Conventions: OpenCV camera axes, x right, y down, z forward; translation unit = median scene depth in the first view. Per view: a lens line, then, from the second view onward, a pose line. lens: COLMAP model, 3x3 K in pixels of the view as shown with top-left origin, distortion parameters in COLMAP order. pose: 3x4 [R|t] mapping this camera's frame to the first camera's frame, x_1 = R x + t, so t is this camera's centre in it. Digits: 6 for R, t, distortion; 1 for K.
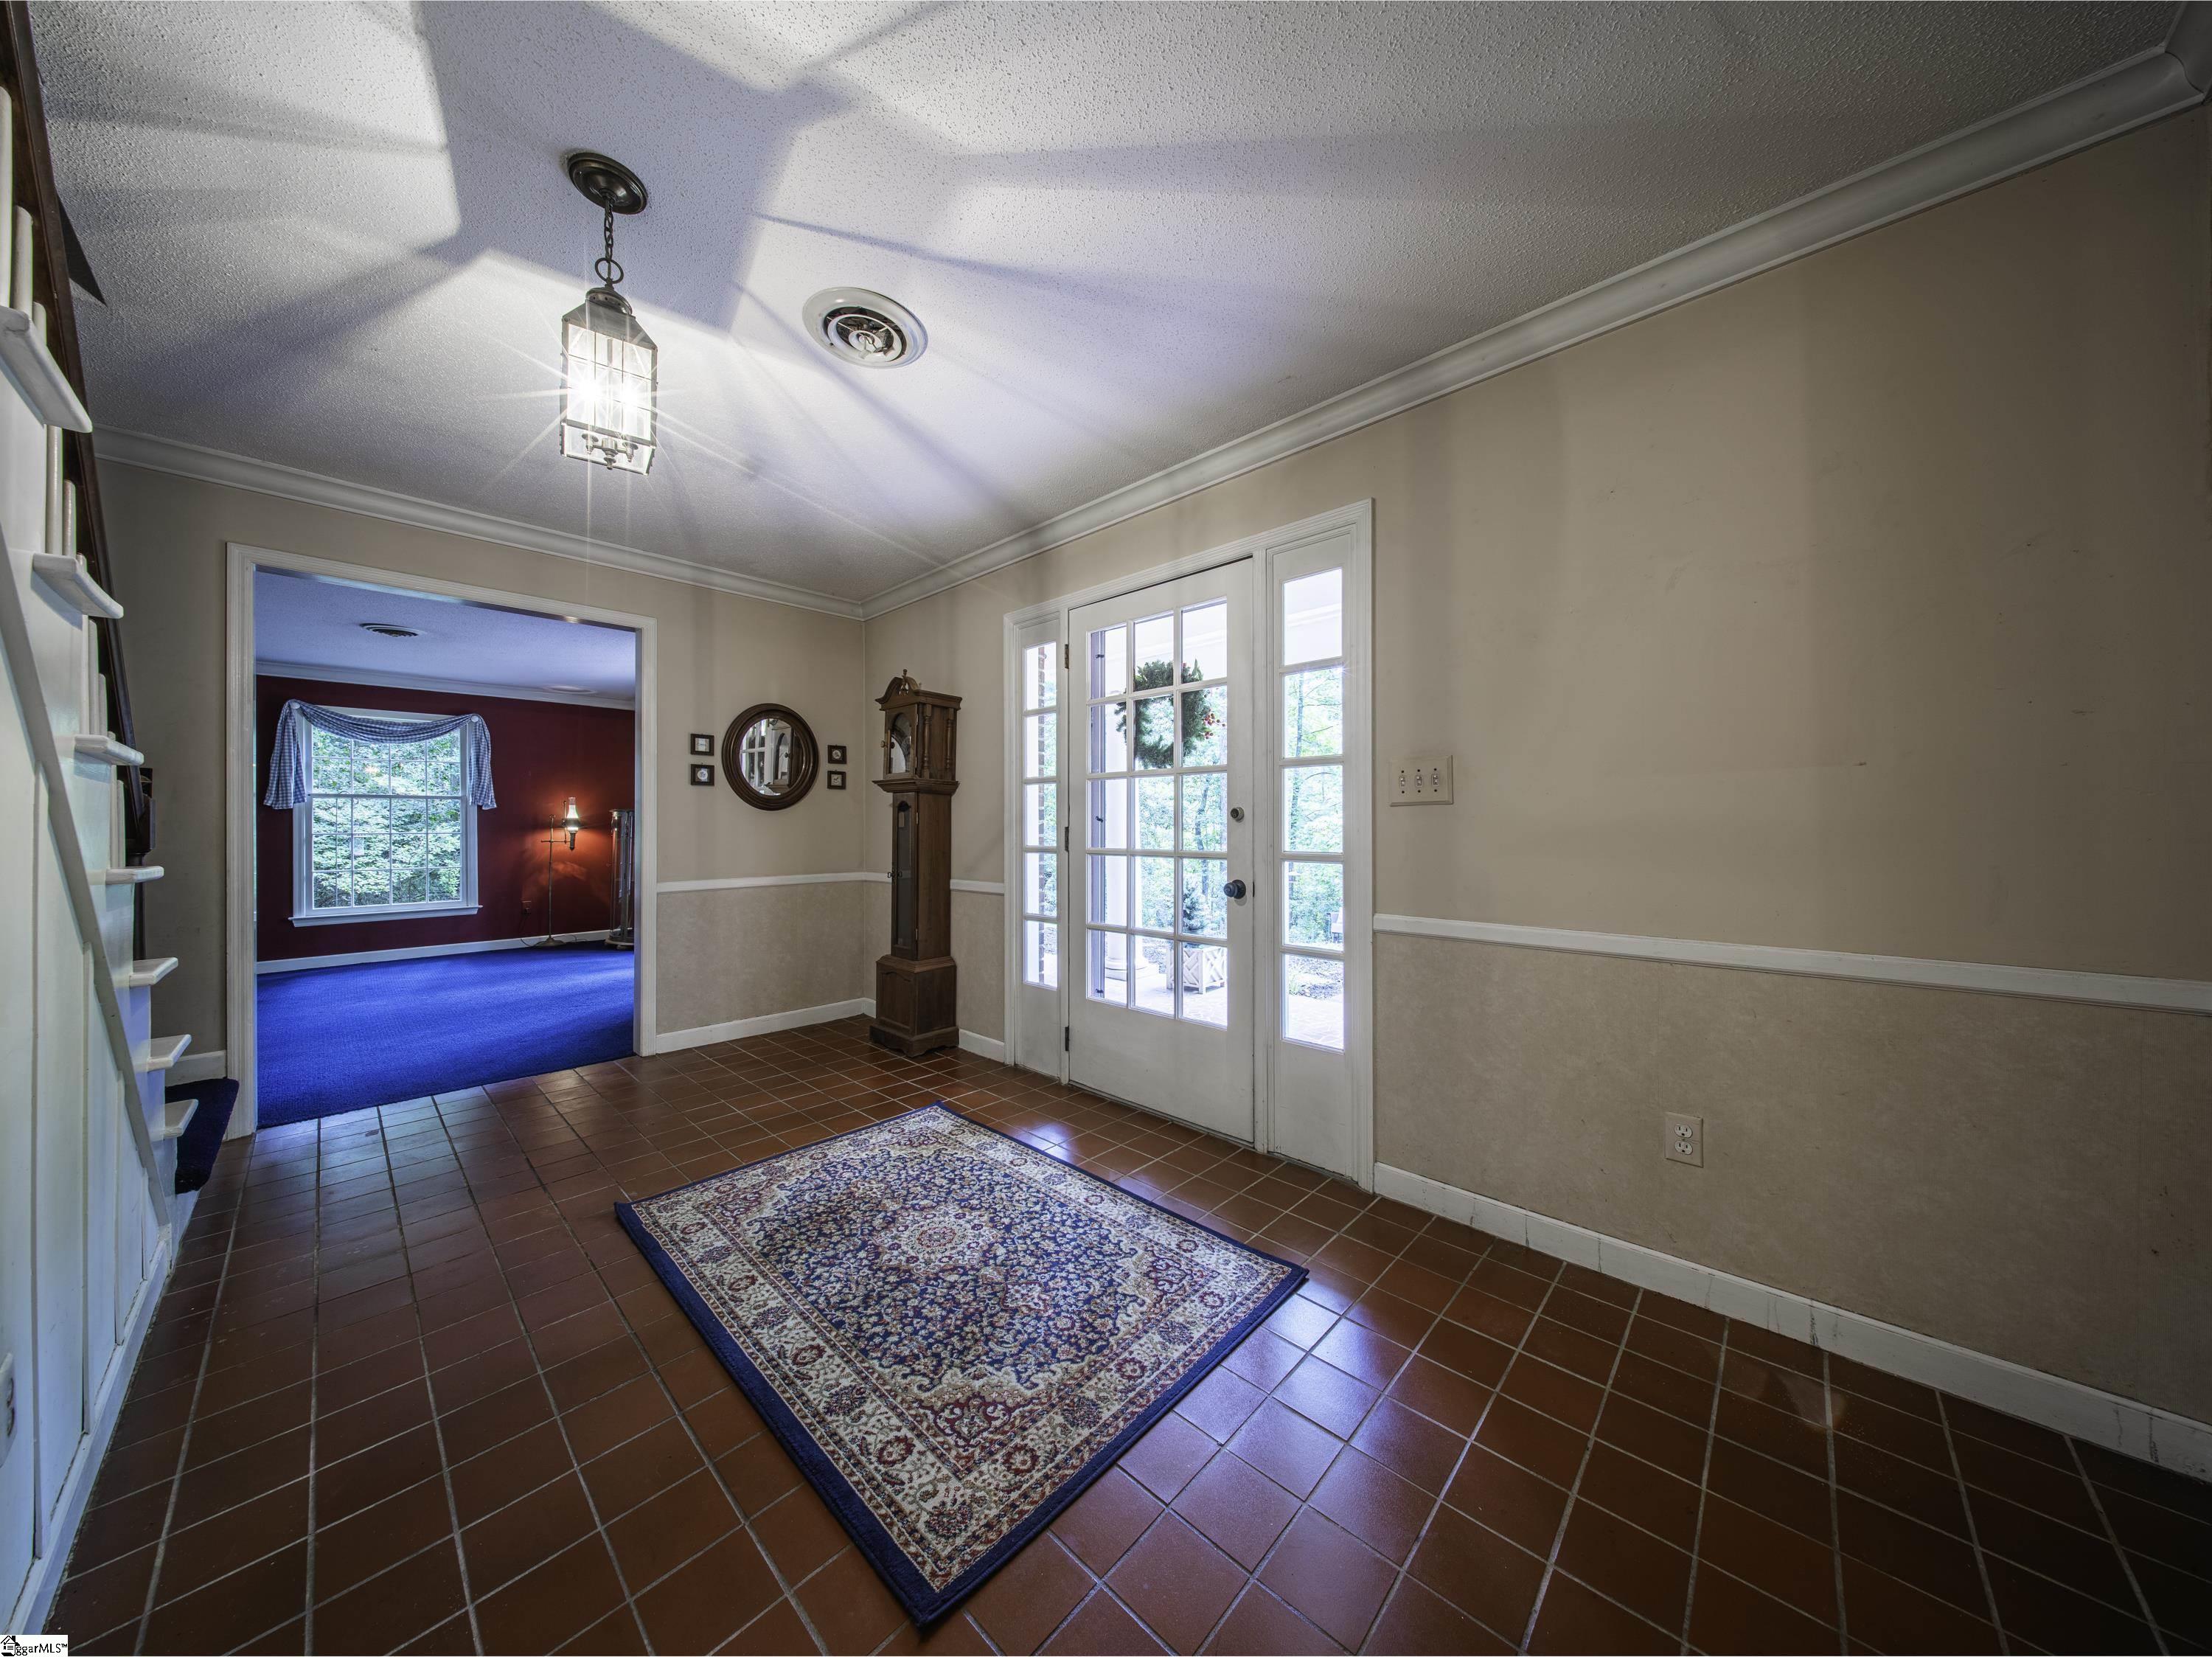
lens RADIAL K [[733.6, 0, 1104.7], [0, 733.6, 824.5], [0, 0, 1]] dist [0.013882, -0.000256]
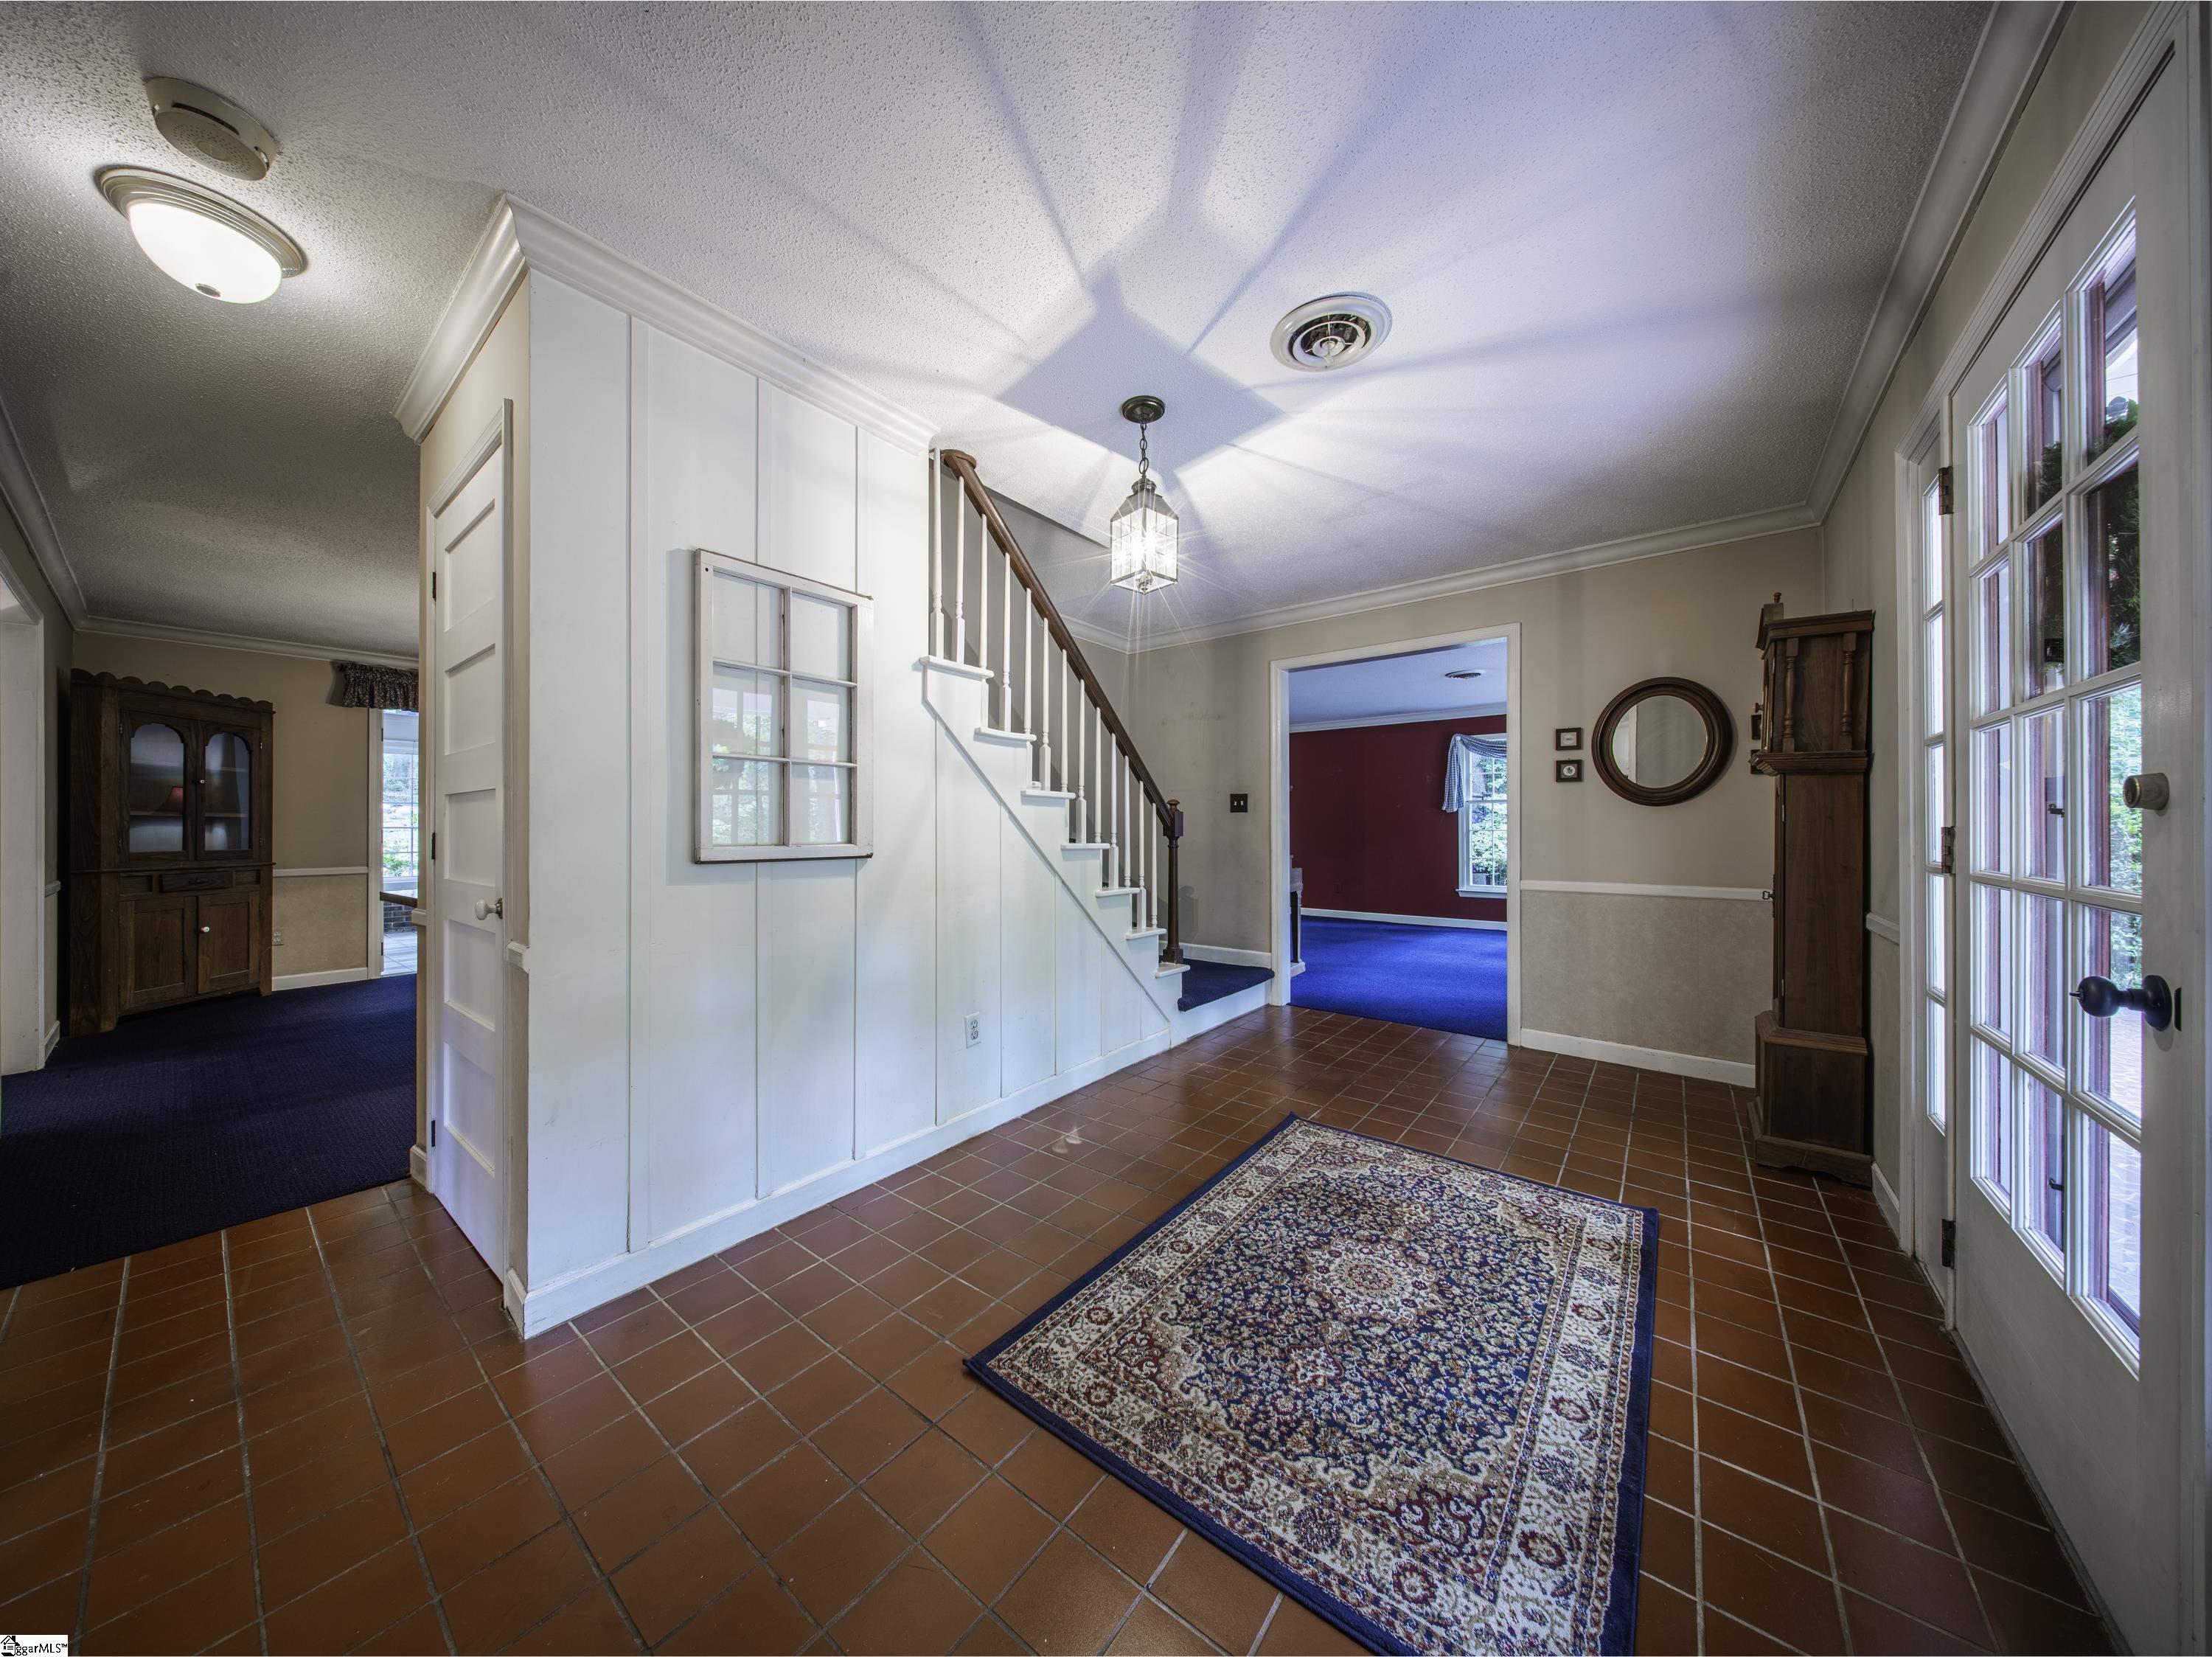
lens RADIAL K [[733.6, 0, 1105.3], [0, 733.6, 824.6], [0, 0, 1]] dist [0.013882, -0.000256]
pose [[0.094298, 0.001448, -0.995543, 0.651059], [0.000894, 0.999998, 0.001540, 0.000116], [0.995544, -0.001036, 0.094296, 0.593610]]
